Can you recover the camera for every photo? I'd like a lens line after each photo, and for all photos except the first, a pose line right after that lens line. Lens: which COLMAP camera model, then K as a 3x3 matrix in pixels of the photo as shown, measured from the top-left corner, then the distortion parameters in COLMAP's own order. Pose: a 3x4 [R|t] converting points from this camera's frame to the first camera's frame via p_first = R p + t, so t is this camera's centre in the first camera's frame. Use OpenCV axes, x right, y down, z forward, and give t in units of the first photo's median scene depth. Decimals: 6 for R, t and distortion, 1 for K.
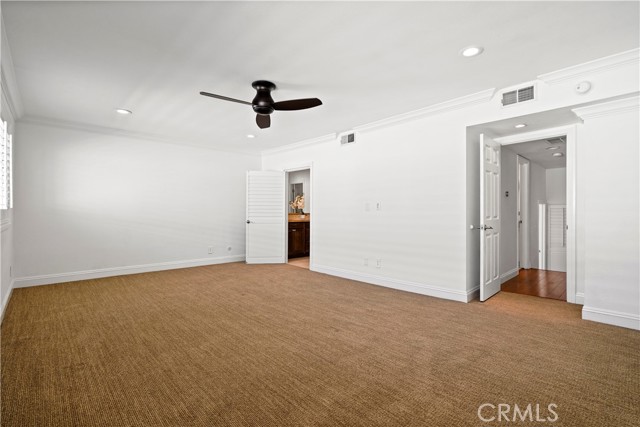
lens RADIAL K [[295.2, 0, 324.7], [0, 295.2, 212.8], [0, 0, 1]] dist [0.000568, 0.001290]
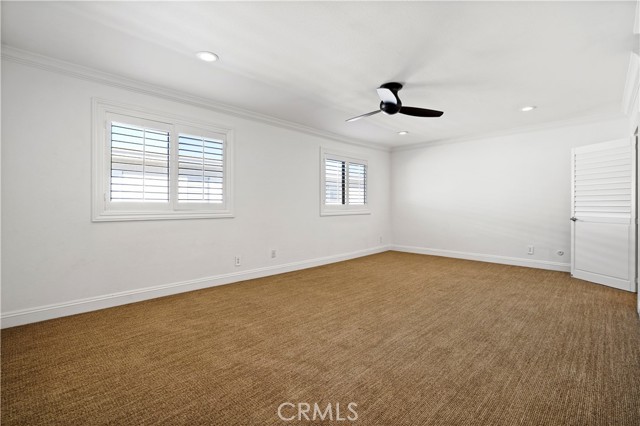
lens RADIAL K [[295.2, 0, 321.4], [0, 295.2, 209.5], [0, 0, 1]] dist [0.000568, 0.001290]
pose [[0.038888, 0.012189, -0.999169, 0.725550], [-0.002383, 0.999924, 0.012106, 0.000574], [0.999241, 0.001910, 0.038914, 0.609443]]
